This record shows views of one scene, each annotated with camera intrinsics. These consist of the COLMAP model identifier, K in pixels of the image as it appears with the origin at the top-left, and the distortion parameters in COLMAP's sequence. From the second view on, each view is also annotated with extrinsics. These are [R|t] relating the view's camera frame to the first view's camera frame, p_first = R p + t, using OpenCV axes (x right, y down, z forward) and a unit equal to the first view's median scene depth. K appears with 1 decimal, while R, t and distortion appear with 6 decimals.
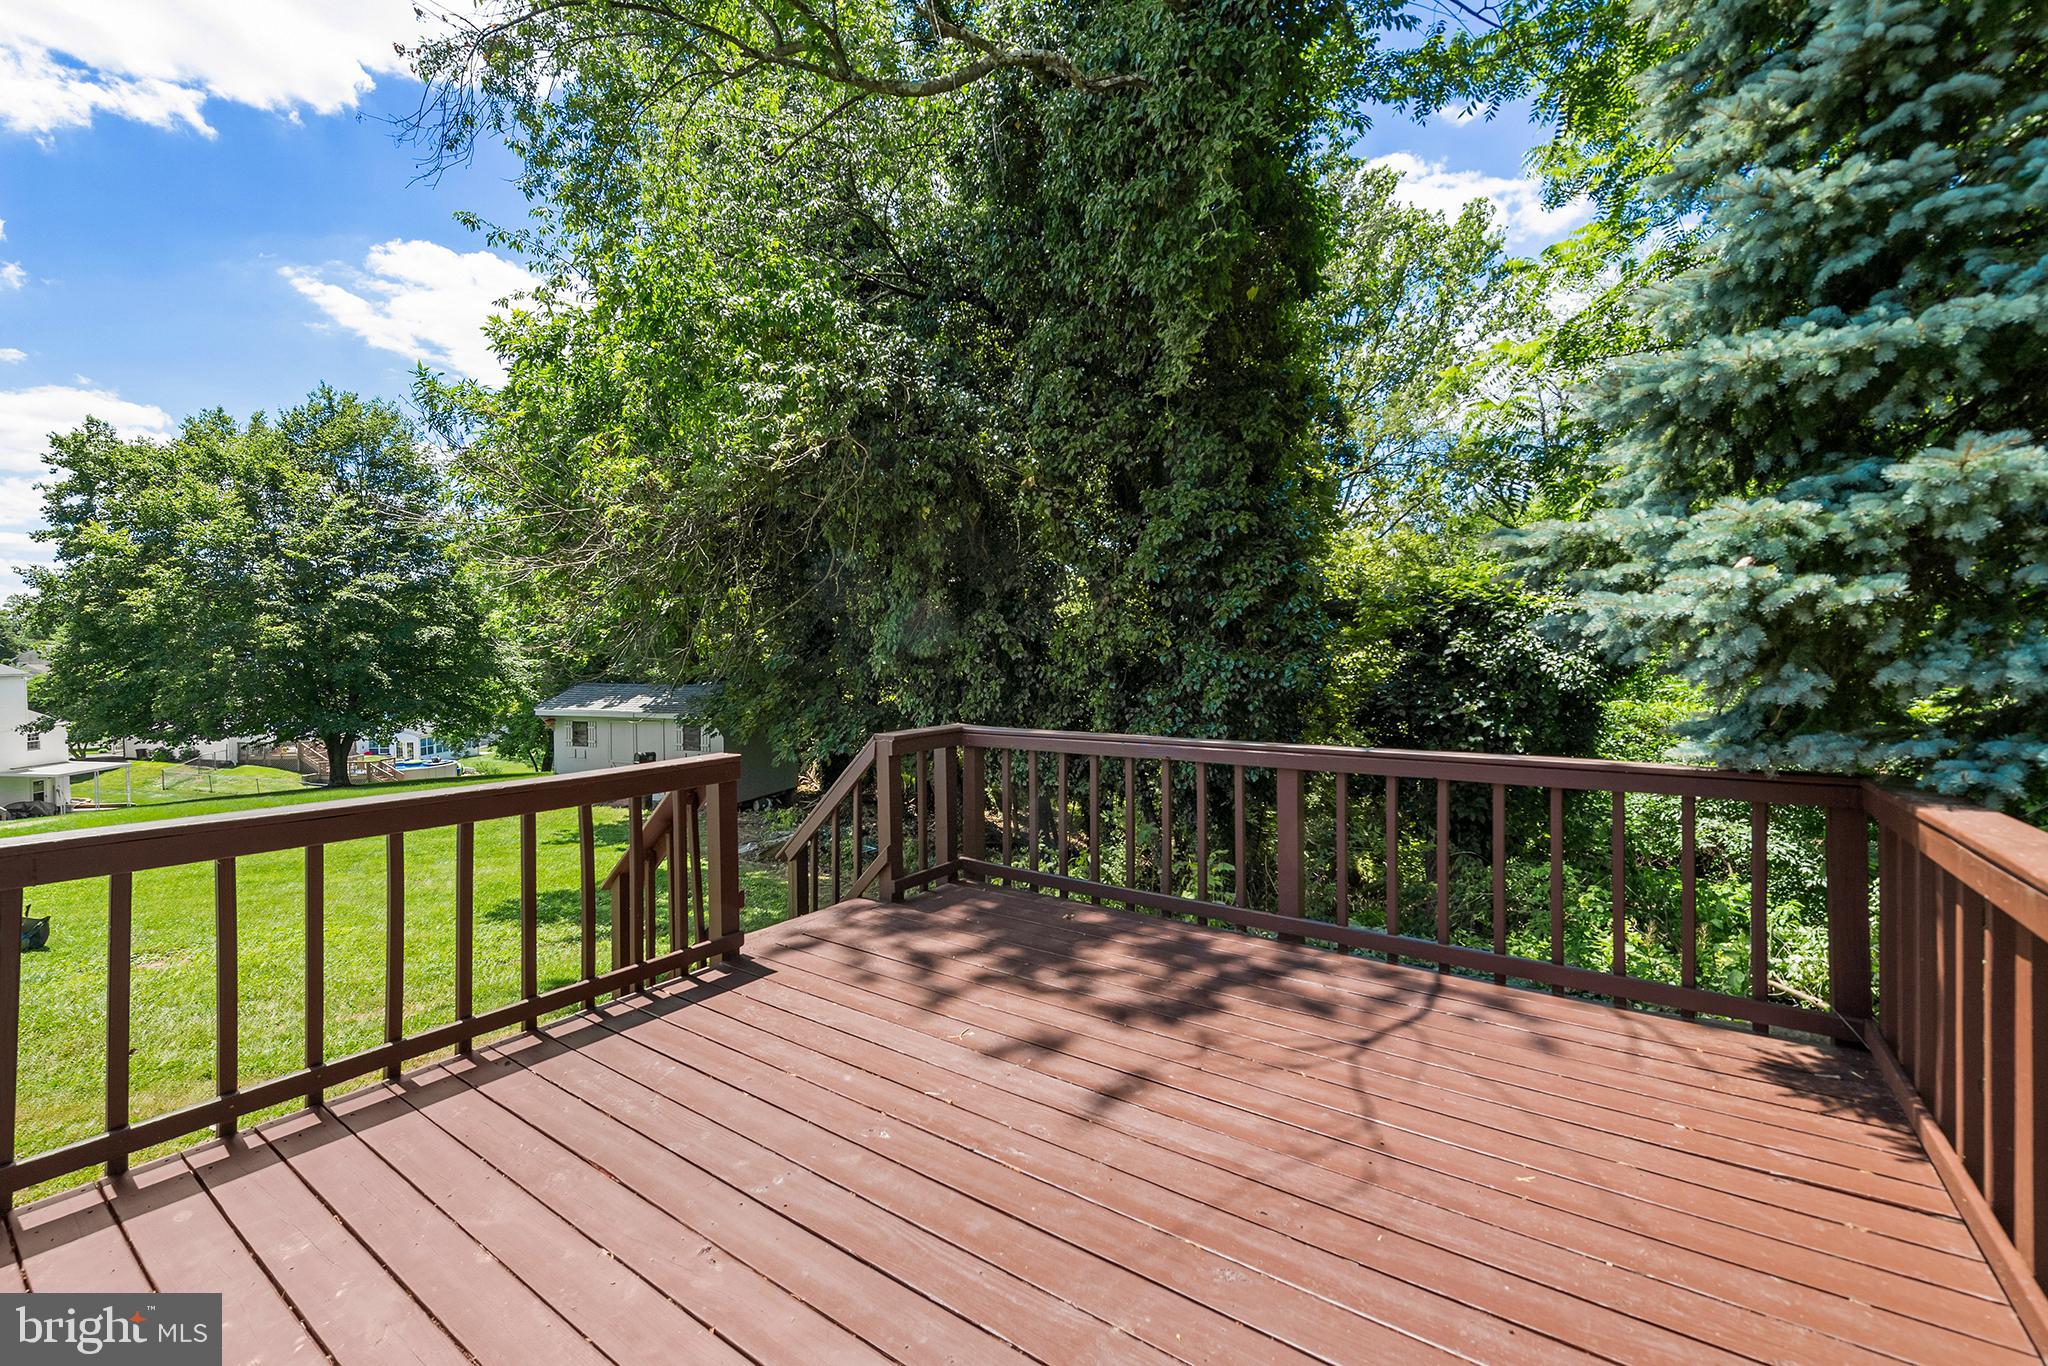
lens RADIAL K [[853.2, 0, 1018.4], [0, 853.2, 668.0], [0, 0, 1]] dist [0.015181, -0.000260]
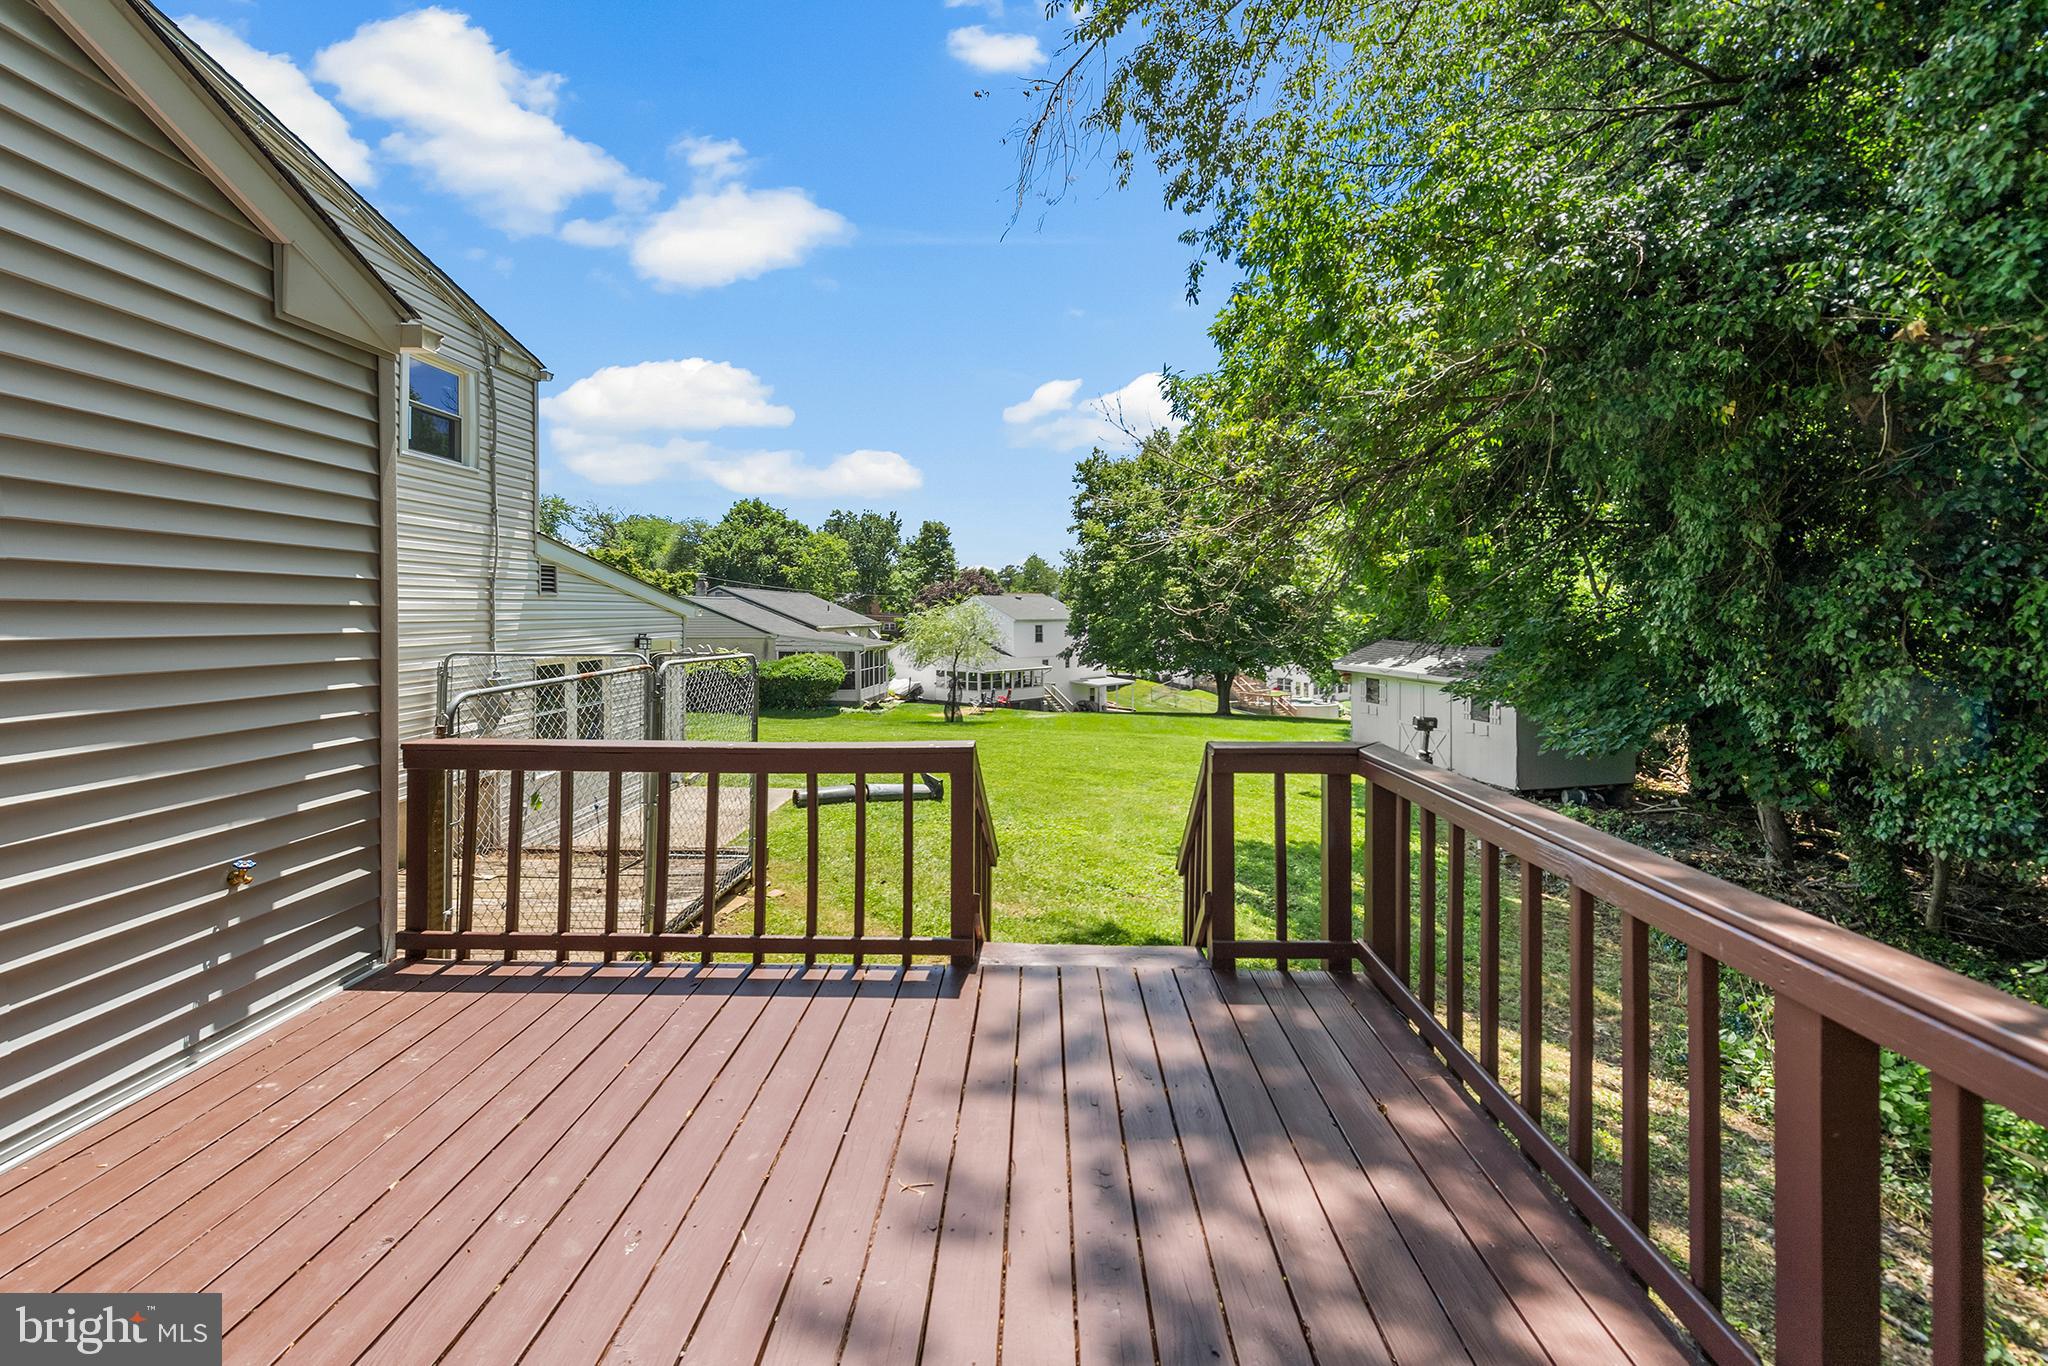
lens RADIAL K [[853.2, 0, 1027.1], [0, 853.2, 608.5], [0, 0, 1]] dist [0.015181, -0.000260]
pose [[0.571999, 0.010812, -0.820183, 0.138221], [-0.022633, 0.999740, -0.002605, -0.013365], [0.819942, 0.020053, 0.572095, 0.155260]]
